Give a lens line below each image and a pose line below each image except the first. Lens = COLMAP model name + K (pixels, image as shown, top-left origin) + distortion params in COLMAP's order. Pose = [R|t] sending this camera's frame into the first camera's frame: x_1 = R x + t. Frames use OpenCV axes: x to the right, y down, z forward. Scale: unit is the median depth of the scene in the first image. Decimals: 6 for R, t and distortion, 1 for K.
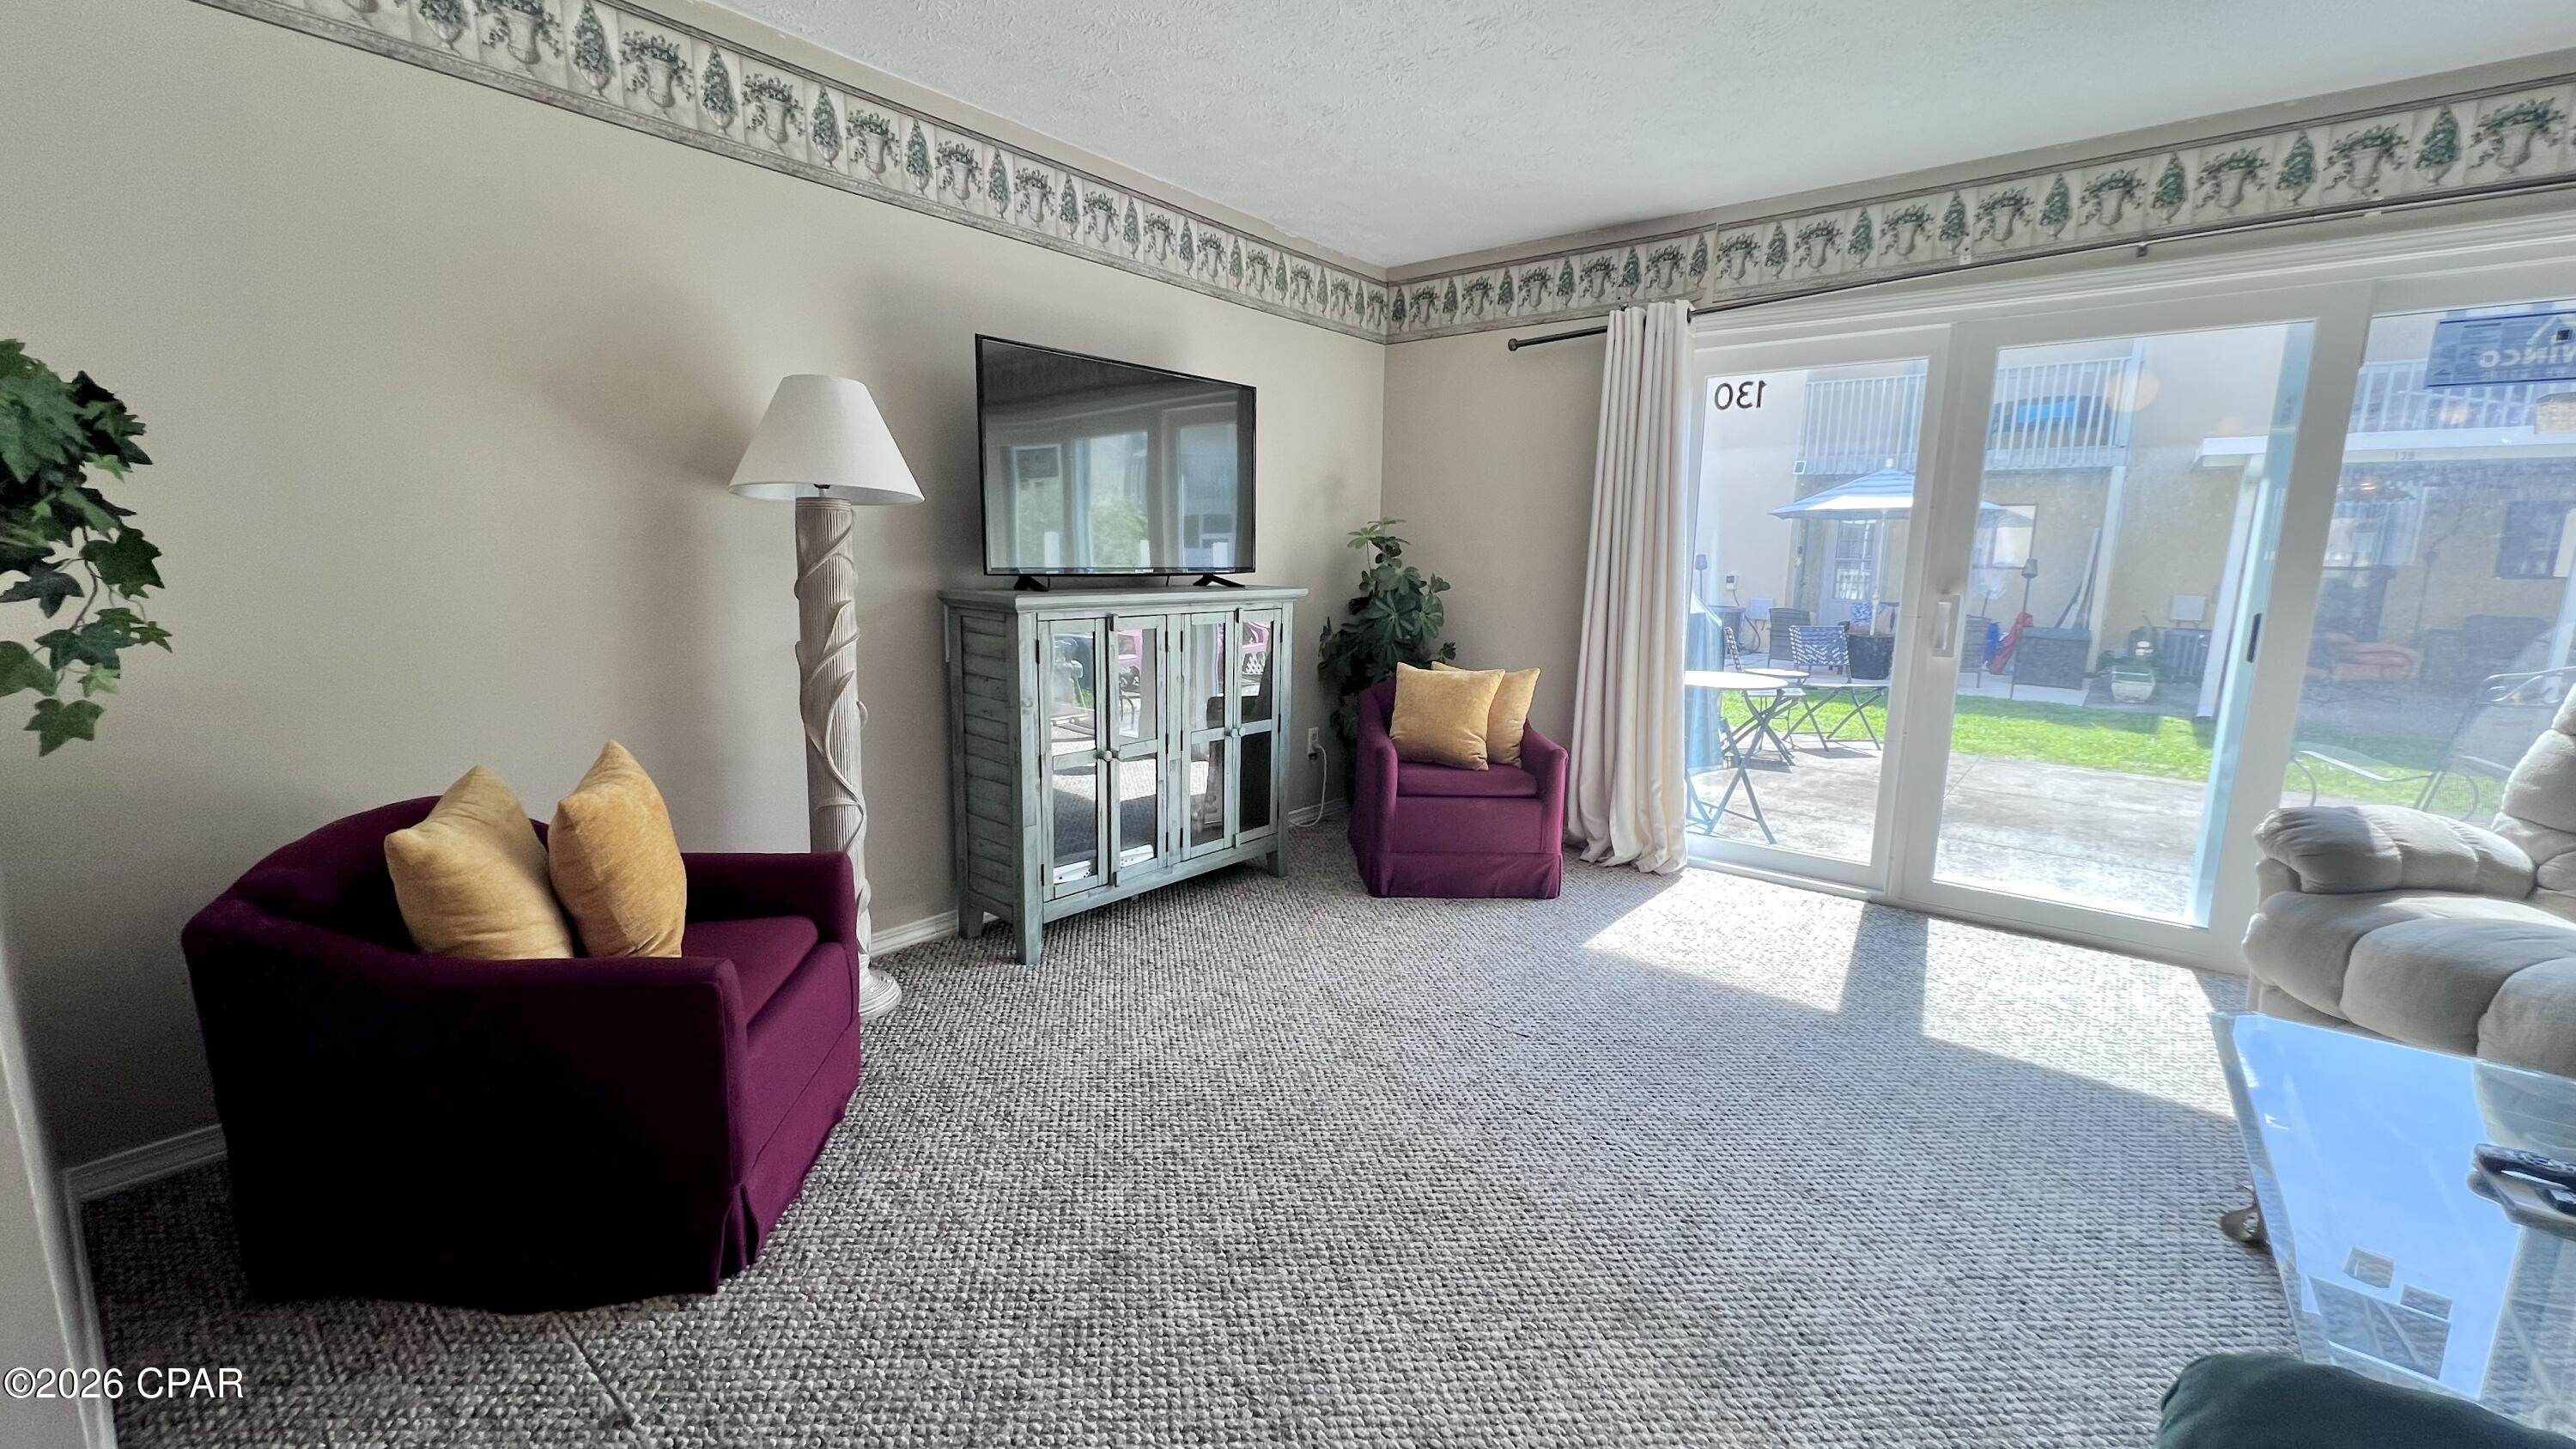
lens RADIAL K [[1038.4, 0, 1280.9], [0, 1038.4, 729.6], [0, 0, 1]] dist [0.001261, 0.000233]
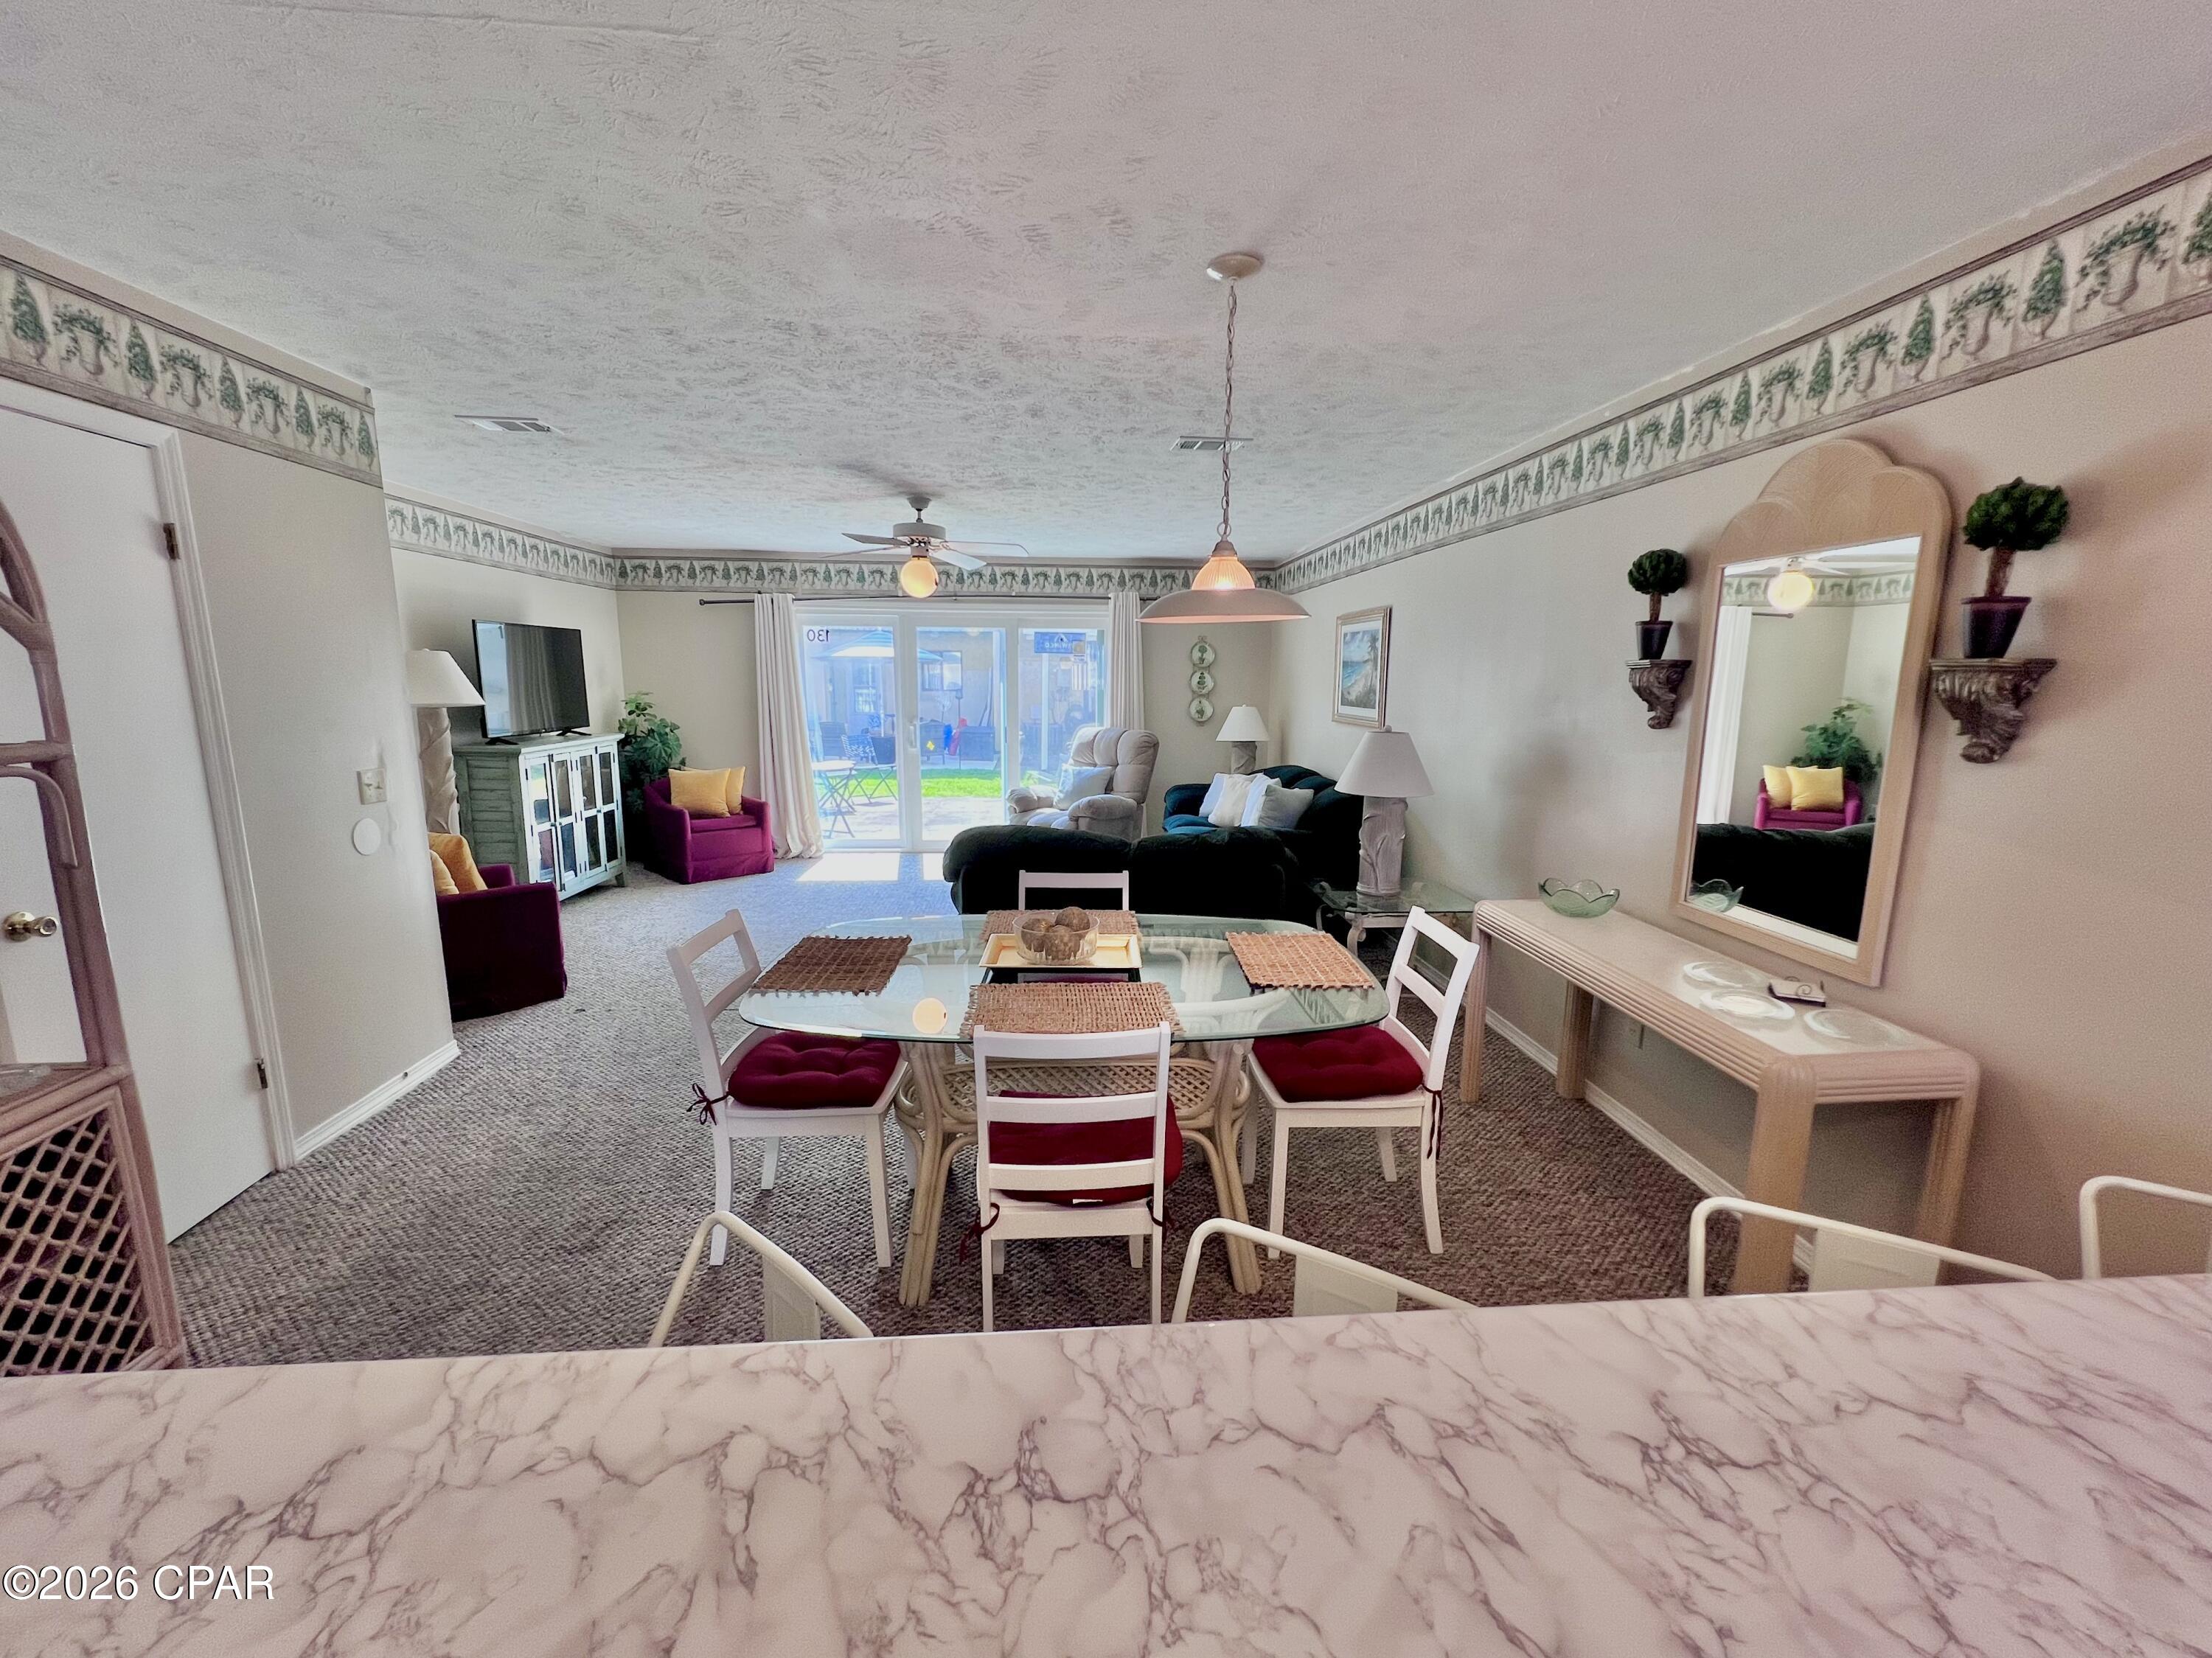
lens RADIAL K [[908.4, 0, 1105.4], [0, 908.4, 833.2], [0, 0, 1]] dist [-0.002535, 0.000545]
pose [[0.719367, -0.122407, 0.683760, -0.489113], [0.121985, 0.991315, 0.049128, 0.071994], [-0.683836, 0.048068, 0.728051, -0.798728]]
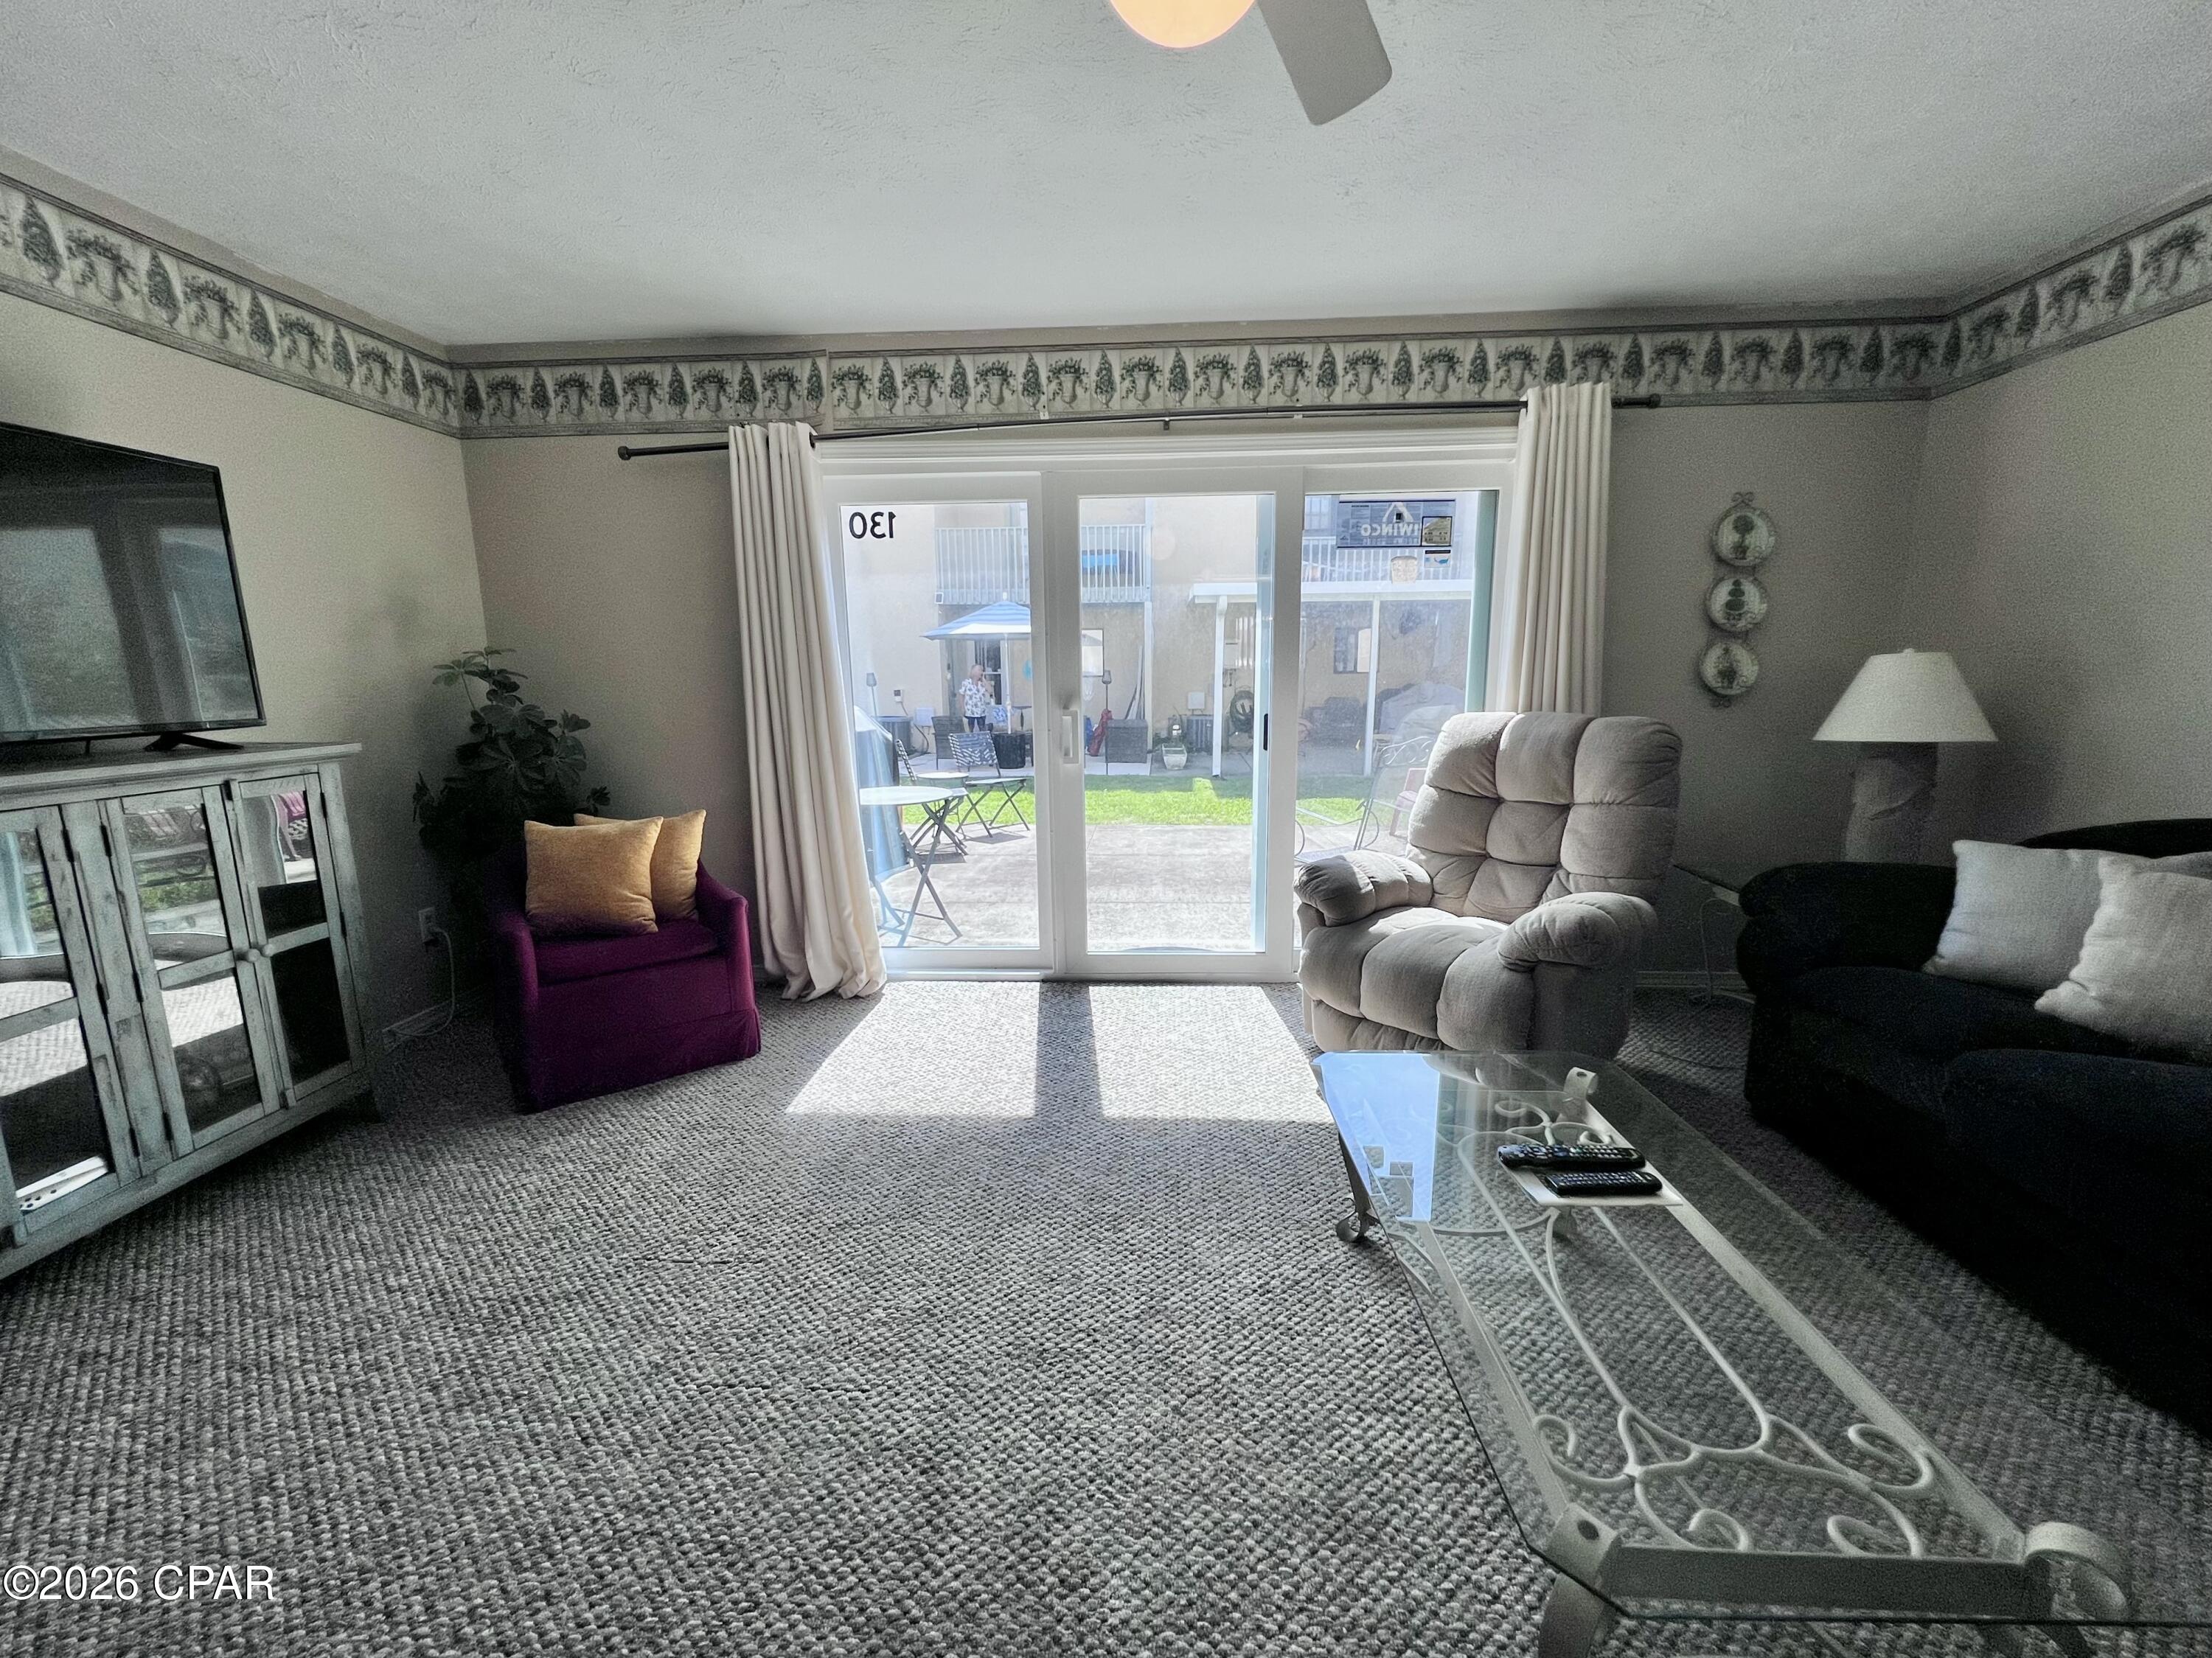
lens RADIAL K [[876.7, 0, 1108.4], [0, 876.7, 821.3], [0, 0, 1]] dist [-0.000055, -0.000066]
pose [[0.805135, -0.127730, 0.579175, 0.088704], [0.125156, 0.991134, 0.044598, -0.040019], [-0.579736, 0.036580, 0.813983, 0.167407]]
